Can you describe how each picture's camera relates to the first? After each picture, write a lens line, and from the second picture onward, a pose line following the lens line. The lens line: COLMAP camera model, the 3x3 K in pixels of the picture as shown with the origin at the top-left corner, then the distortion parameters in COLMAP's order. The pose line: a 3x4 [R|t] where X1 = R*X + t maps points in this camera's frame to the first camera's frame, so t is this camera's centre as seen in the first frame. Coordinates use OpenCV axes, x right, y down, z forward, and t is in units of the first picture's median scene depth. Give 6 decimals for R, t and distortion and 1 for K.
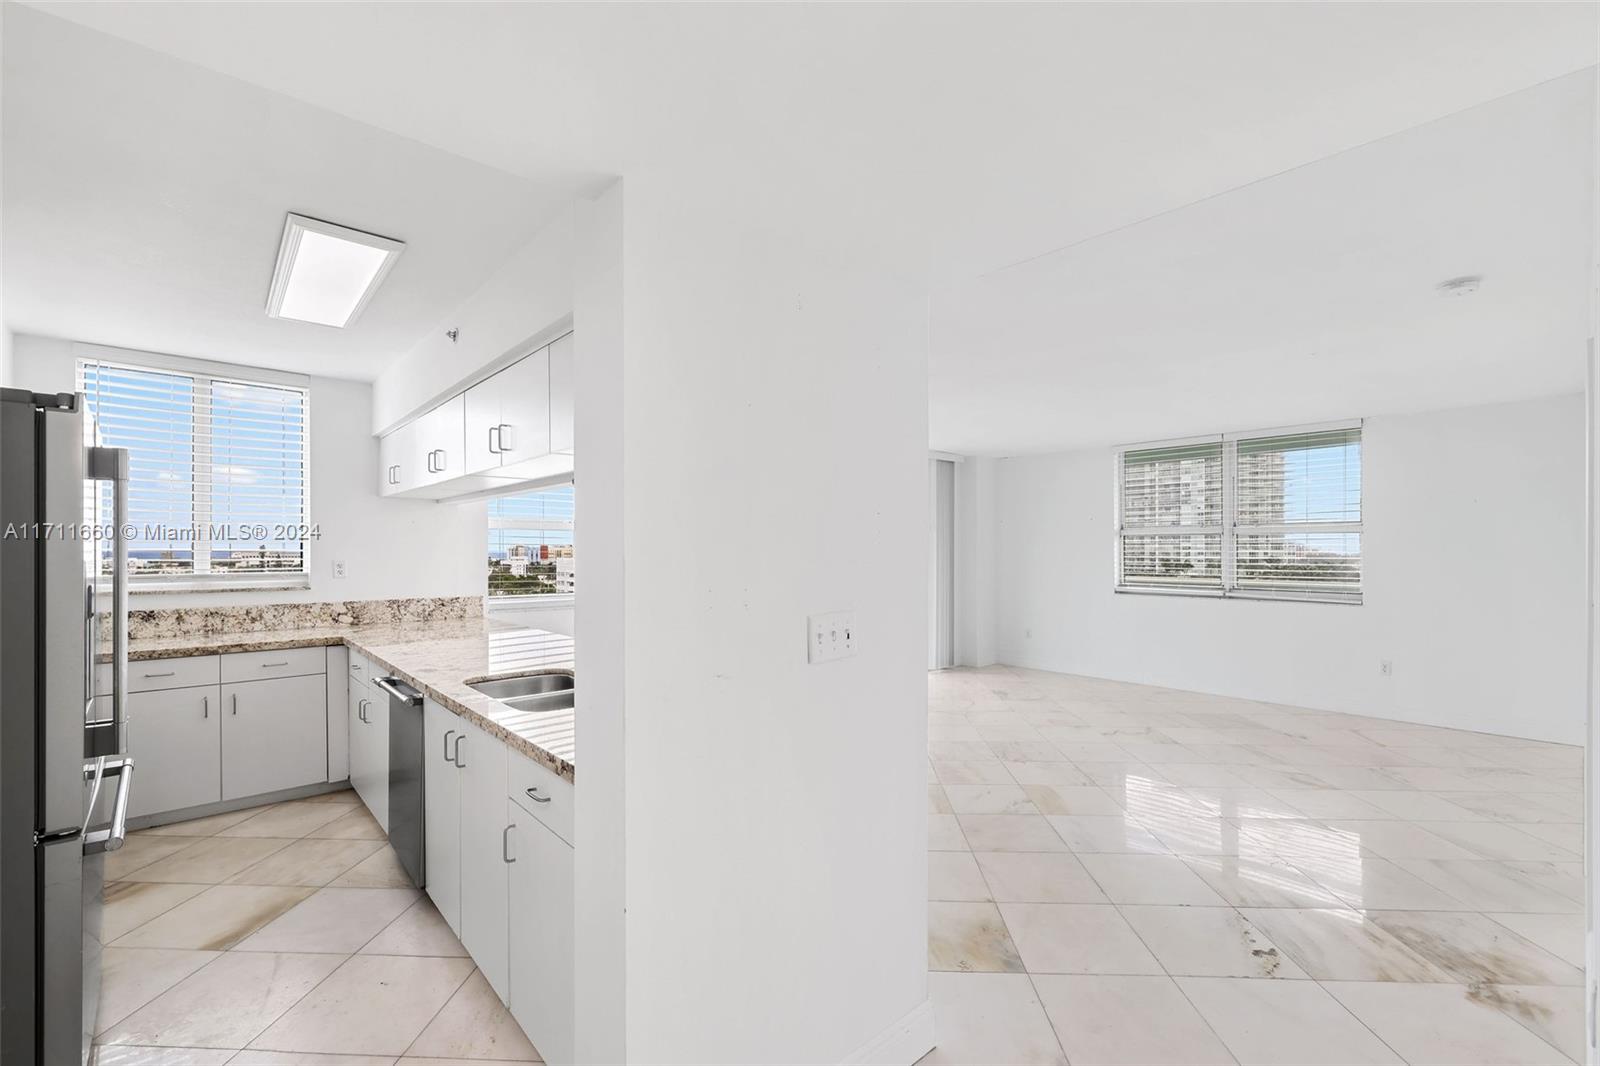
lens RADIAL K [[691.6, 0, 797.8], [0, 691.6, 547.4], [0, 0, 1]] dist [-0.000078, -0.000223]
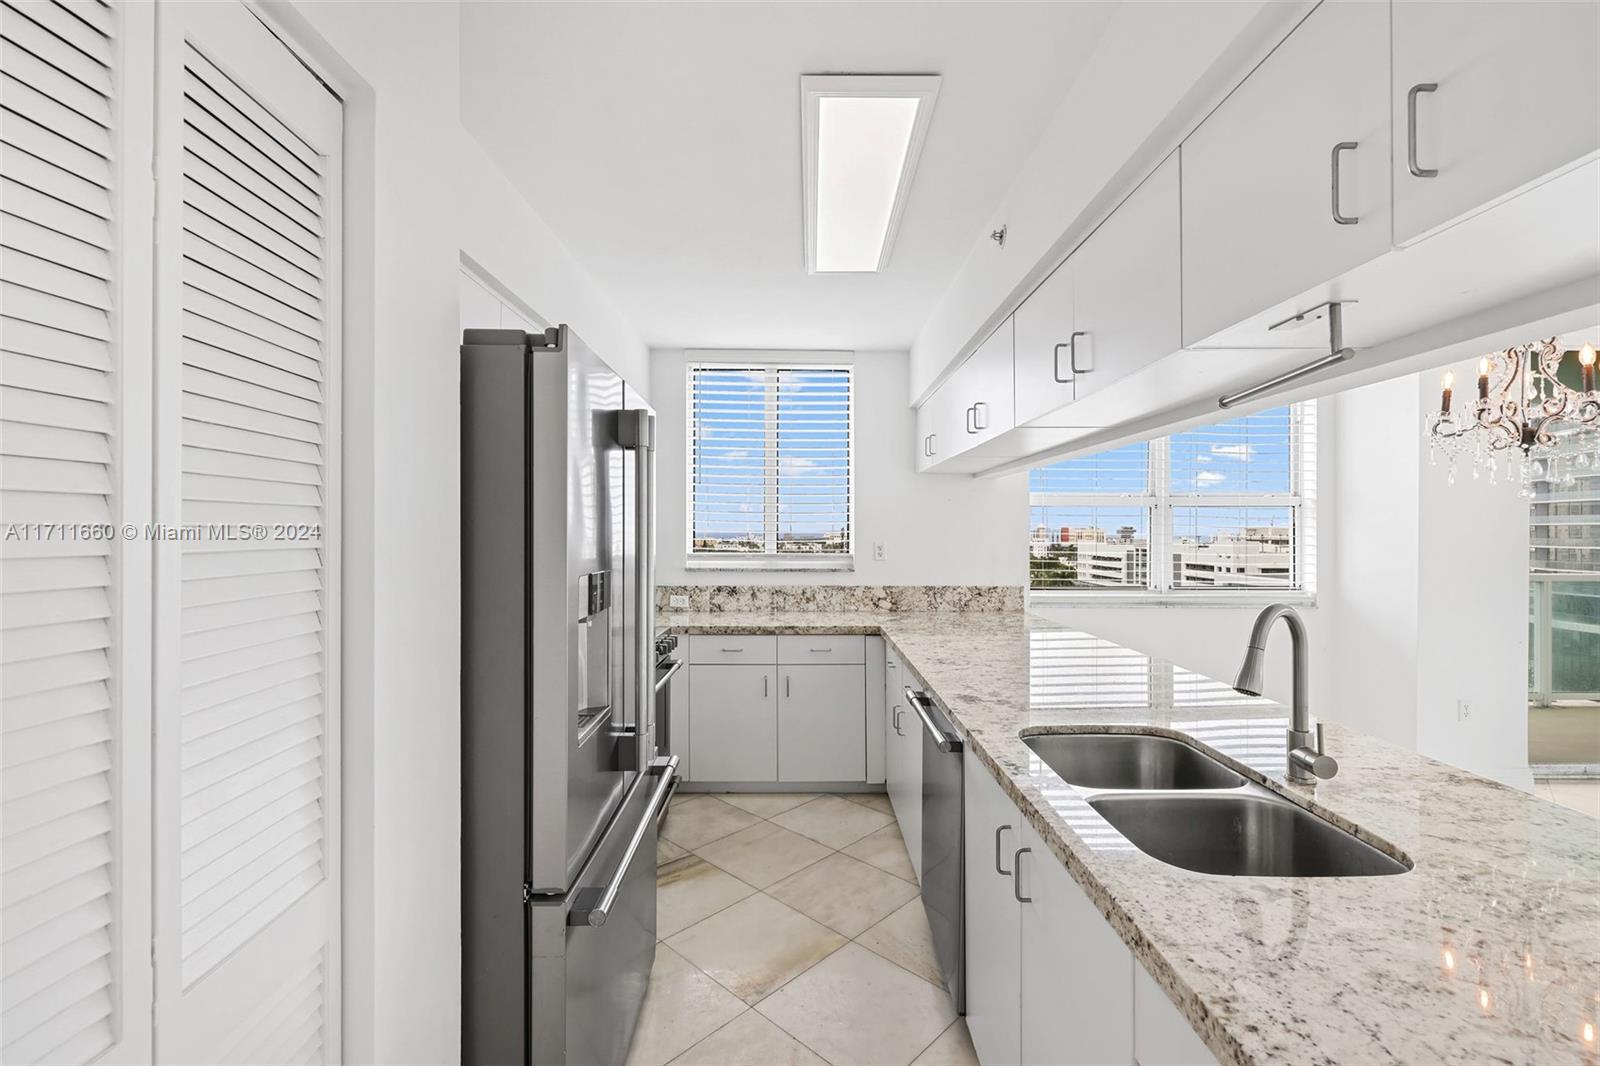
lens RADIAL K [[684.5, 0, 800.0], [0, 684.5, 533.0], [0, 0, 1]] dist [-0.001598, 0.000084]
pose [[0.751394, 0.003911, -0.659843, -0.138113], [-0.000416, 0.999985, 0.005454, 0.001438], [0.659854, -0.003824, 0.751384, 0.244867]]
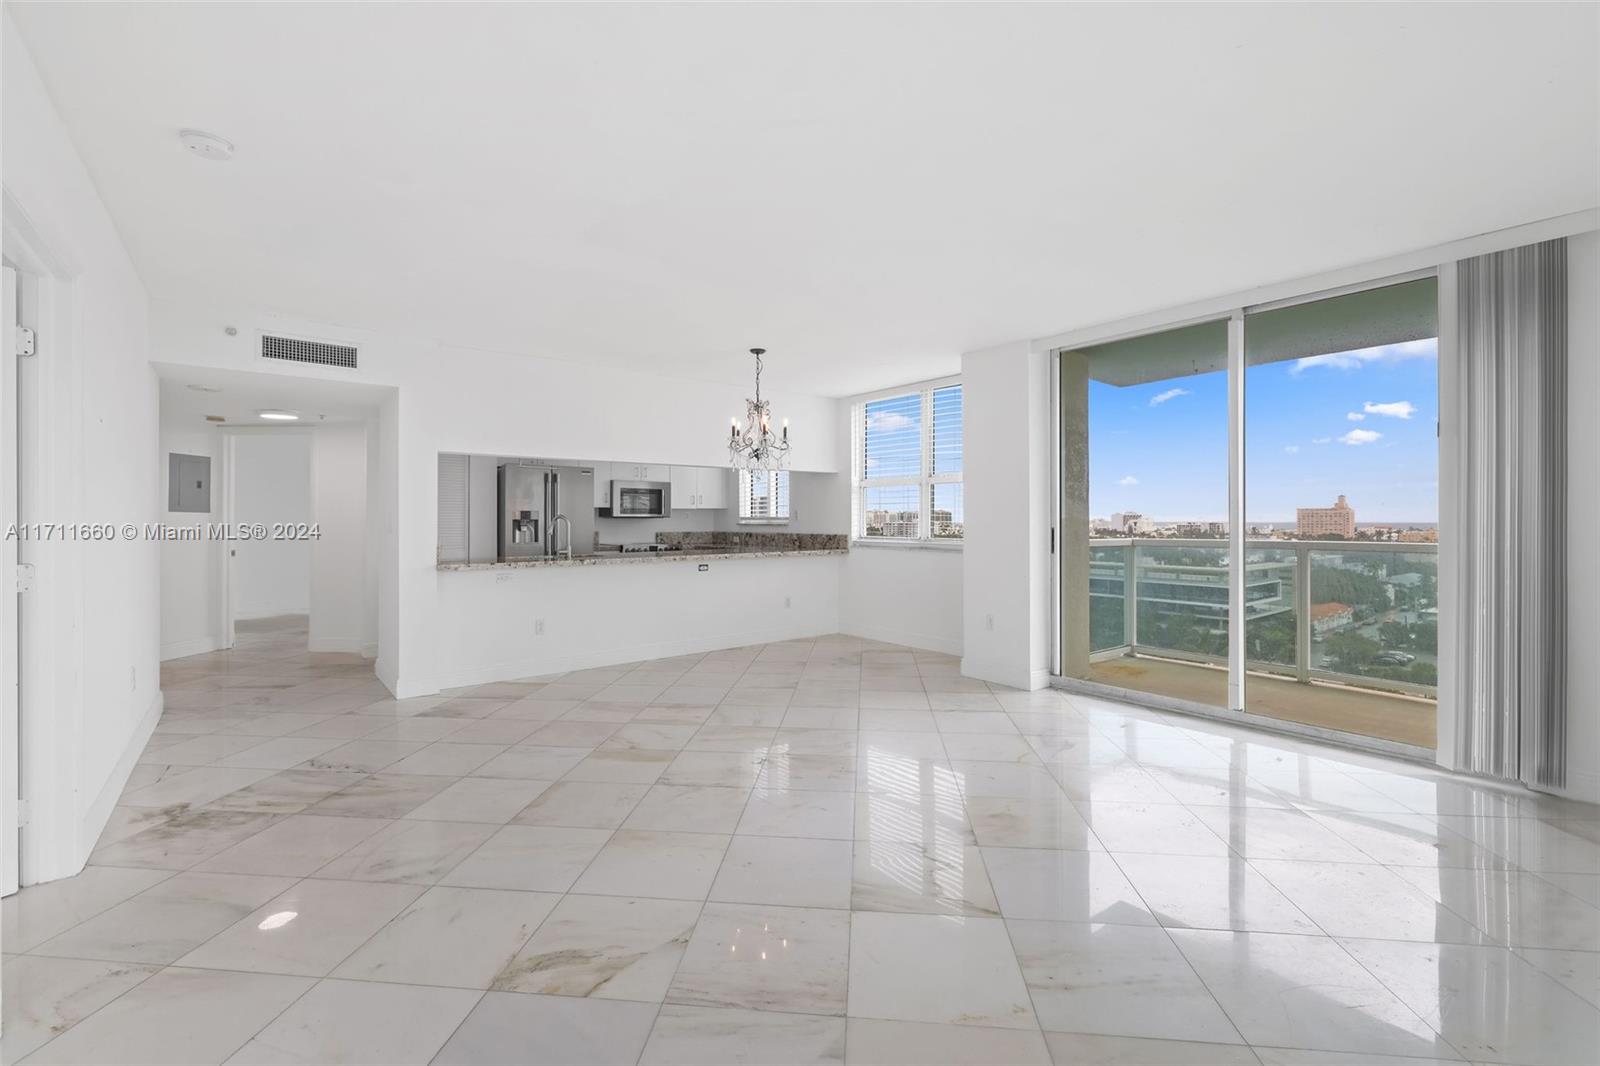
lens RADIAL K [[677.2, 0, 793.8], [0, 677.2, 524.8], [0, 0, 1]] dist [0.000078, -0.000037]
pose [[-0.053335, 0.007197, -0.998551, 1.176013], [0.003094, 0.999970, 0.007042, 0.048264], [0.998572, -0.002714, -0.053356, 1.190788]]
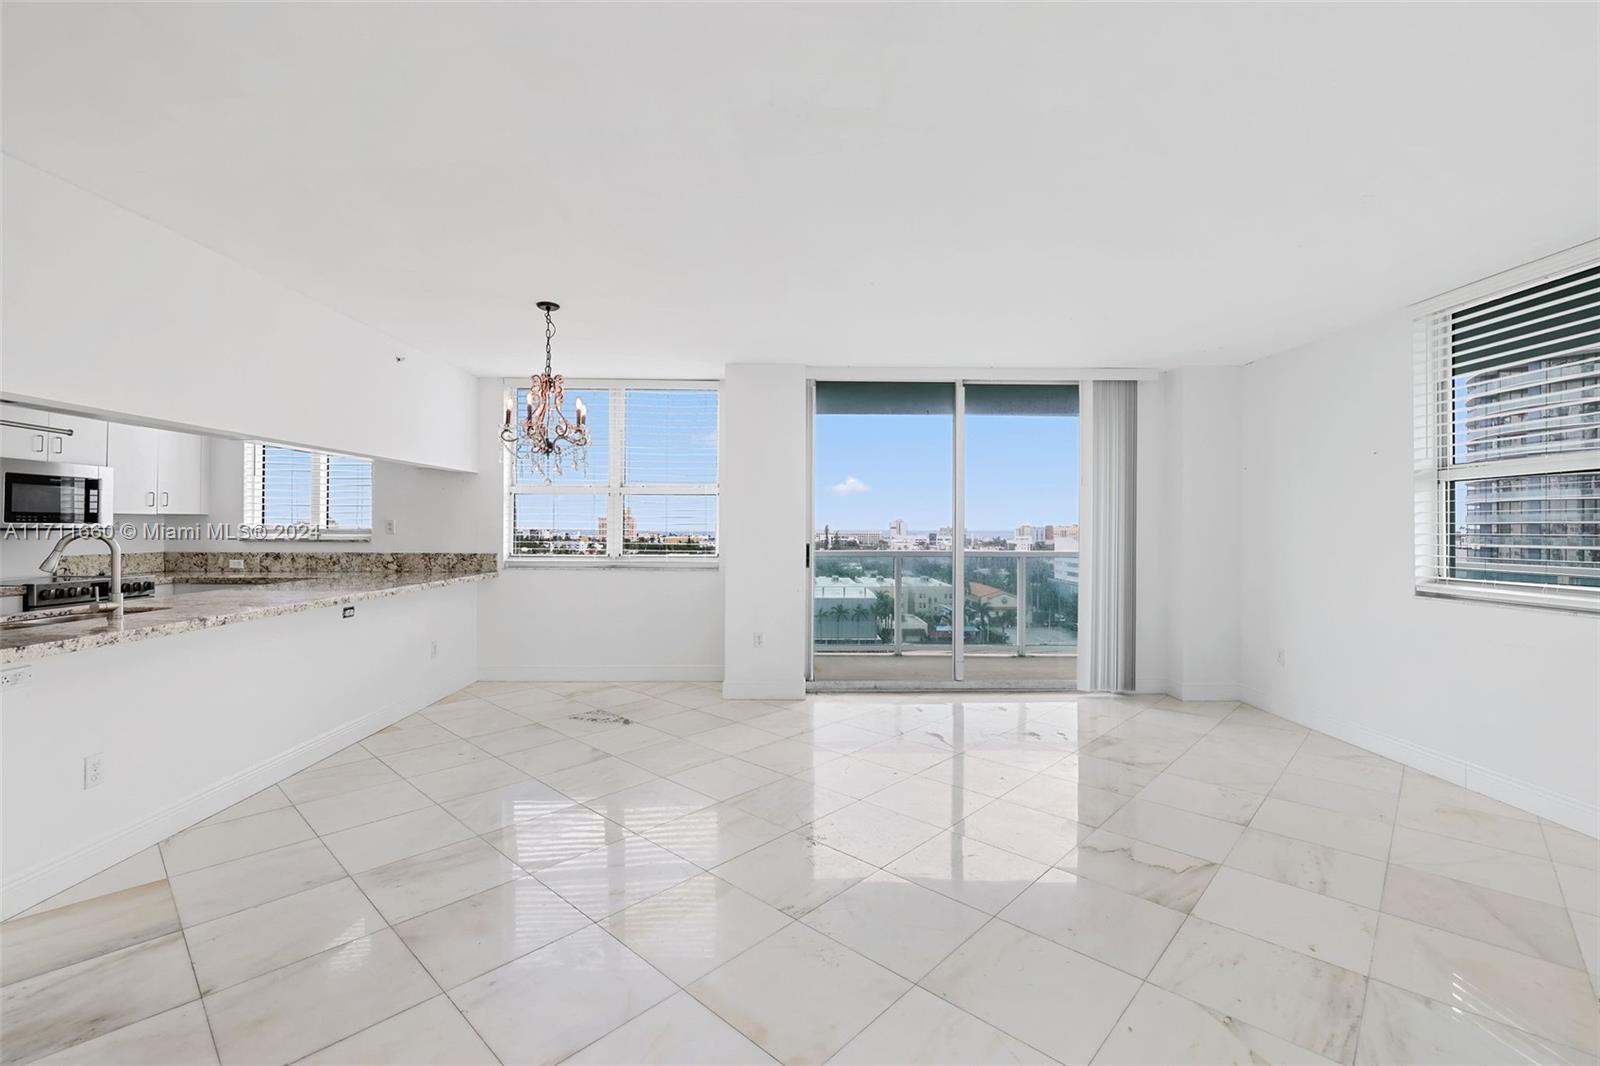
lens RADIAL K [[684.1, 0, 794.5], [0, 684.1, 527.0], [0, 0, 1]] dist [-0.000513, 0.000347]
pose [[0.761252, 0.002979, -0.648449, 0.780144], [-0.003513, 0.999994, 0.000470, 0.031061], [0.648446, 0.001920, 0.761258, 0.578545]]
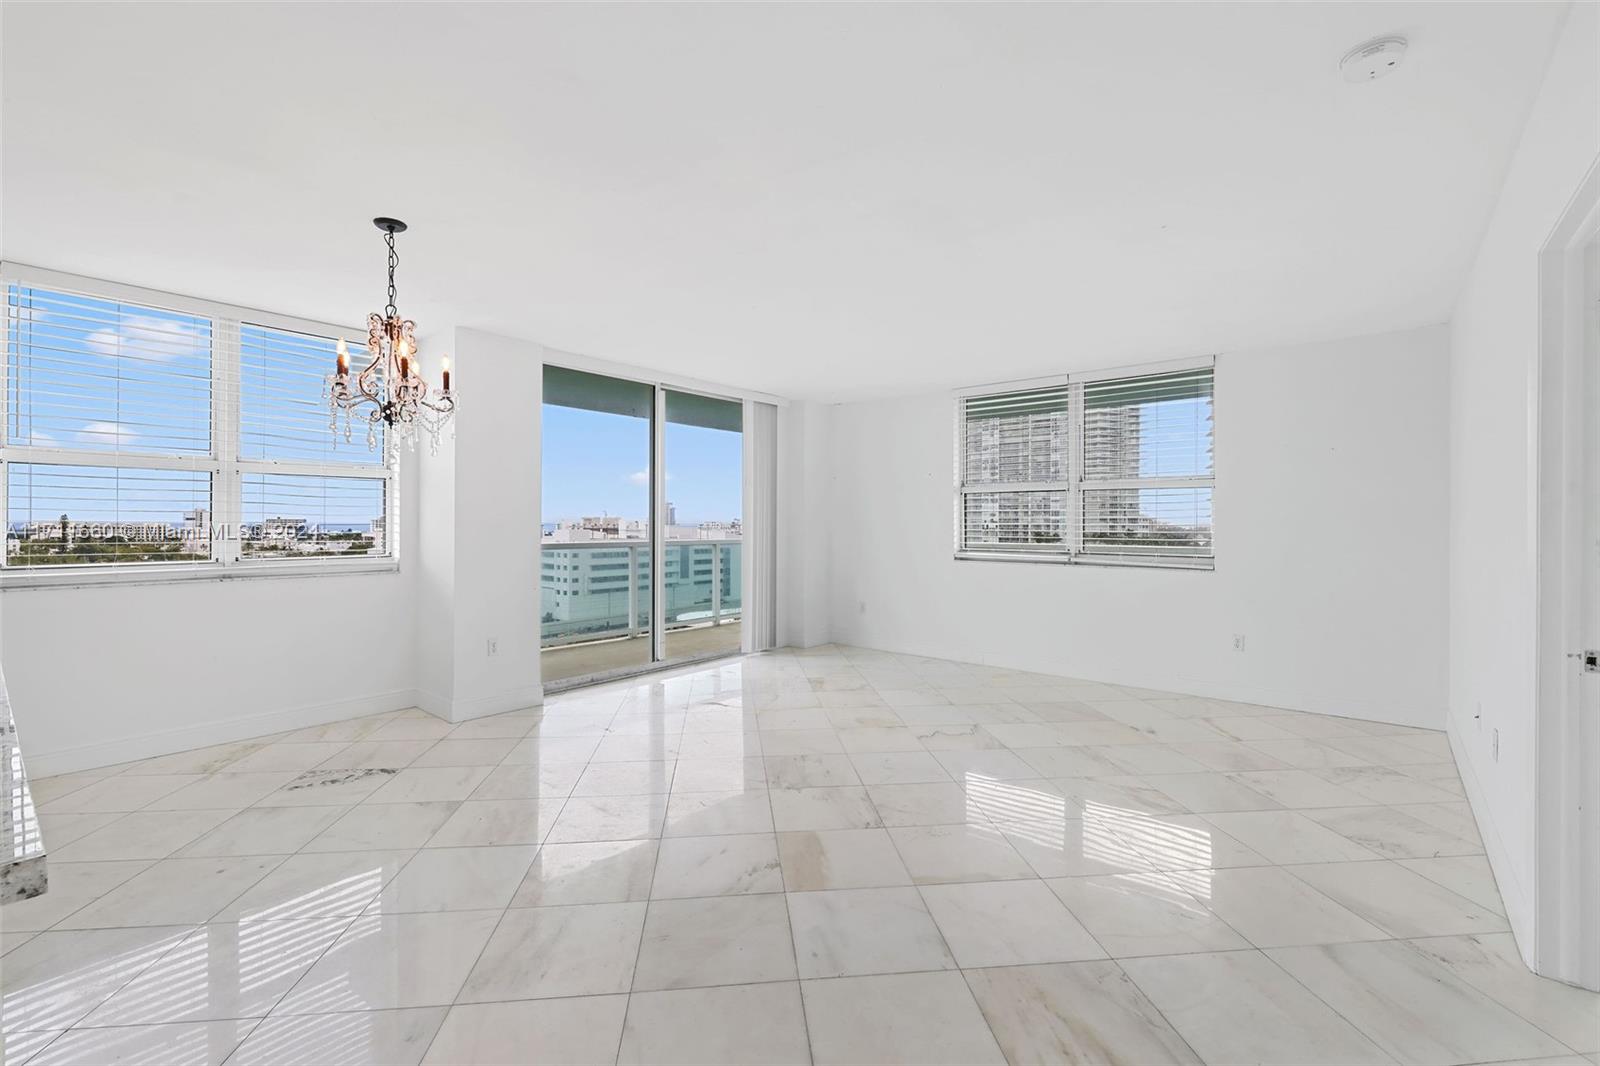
lens RADIAL K [[692.5, 0, 795.7], [0, 692.5, 521.5], [0, 0, 1]] dist [0.000618, 0.000392]
pose [[0.988352, 0.003625, 0.152140, 0.233870], [-0.003980, 0.999990, 0.002028, 0.031267], [-0.152131, -0.002610, 0.988357, 0.313574]]
